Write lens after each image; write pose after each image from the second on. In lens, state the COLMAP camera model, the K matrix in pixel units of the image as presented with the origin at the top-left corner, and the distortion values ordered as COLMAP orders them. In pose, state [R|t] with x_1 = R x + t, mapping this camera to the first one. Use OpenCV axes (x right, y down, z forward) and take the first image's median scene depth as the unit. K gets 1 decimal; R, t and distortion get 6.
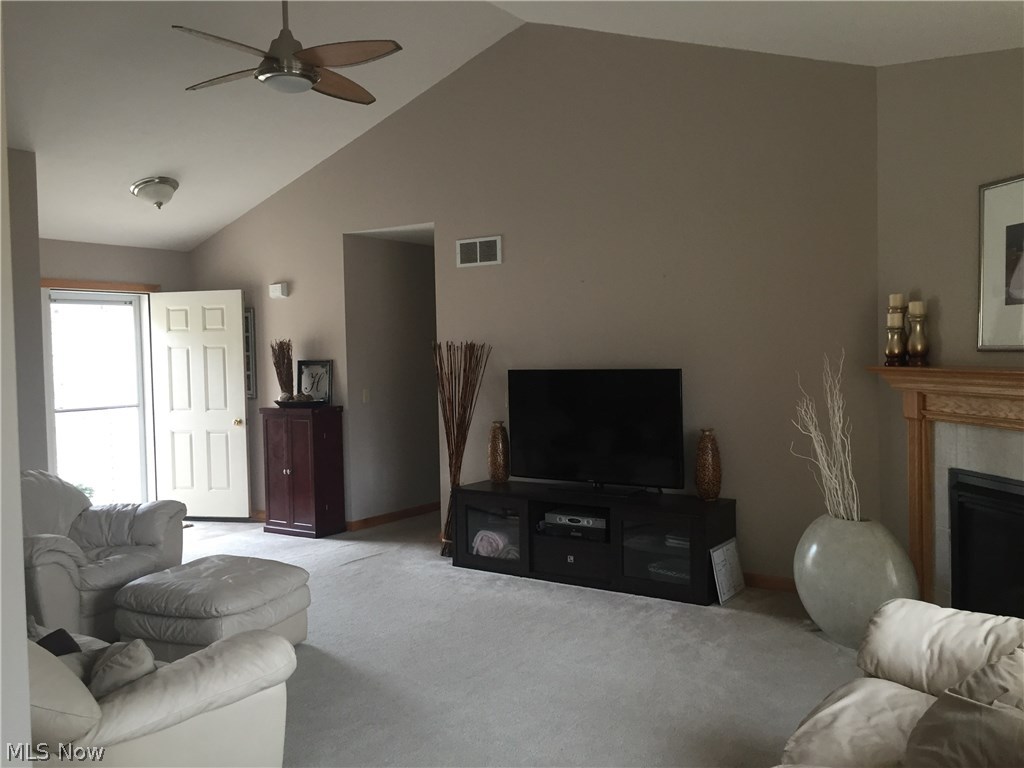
lens RADIAL K [[884.7, 0, 512.0], [0, 884.7, 384.0], [0, 0, 1]] dist [0.028107, -0.005729]
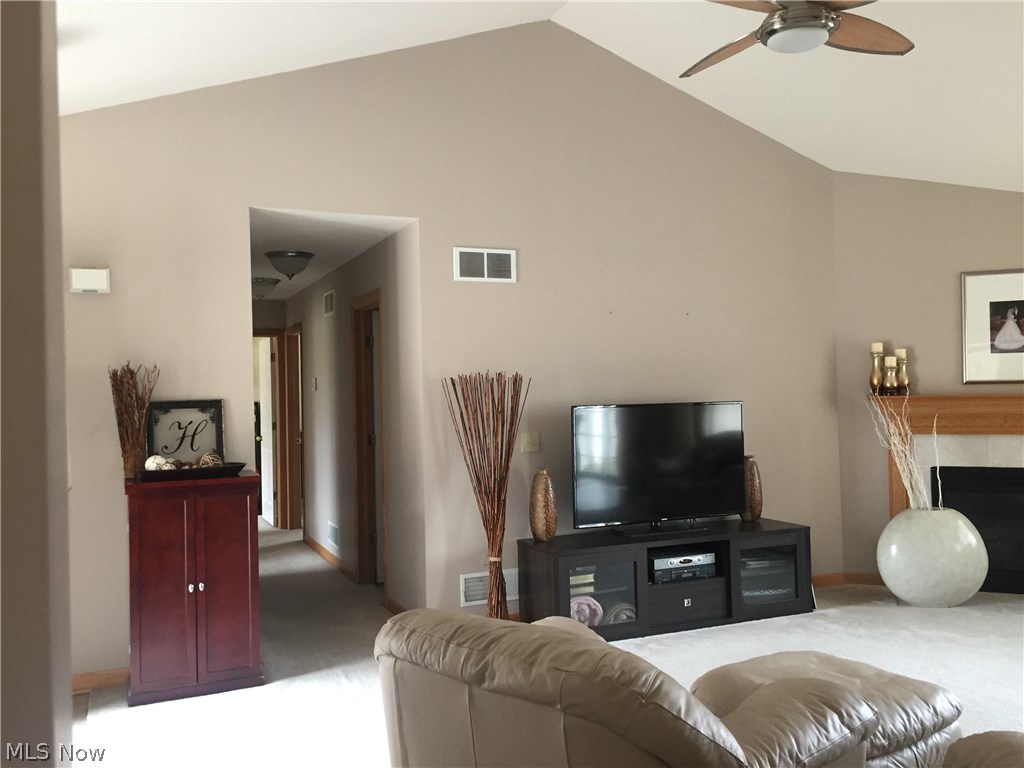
lens RADIAL K [[884.7, 0, 512.0], [0, 884.7, 384.0], [0, 0, 1]] dist [0.028107, -0.005729]
pose [[0.526203, 0.015770, 0.850213, -0.836209], [0.042056, 0.998122, -0.044543, -0.001608], [-0.849318, 0.059195, 0.524551, 0.642143]]
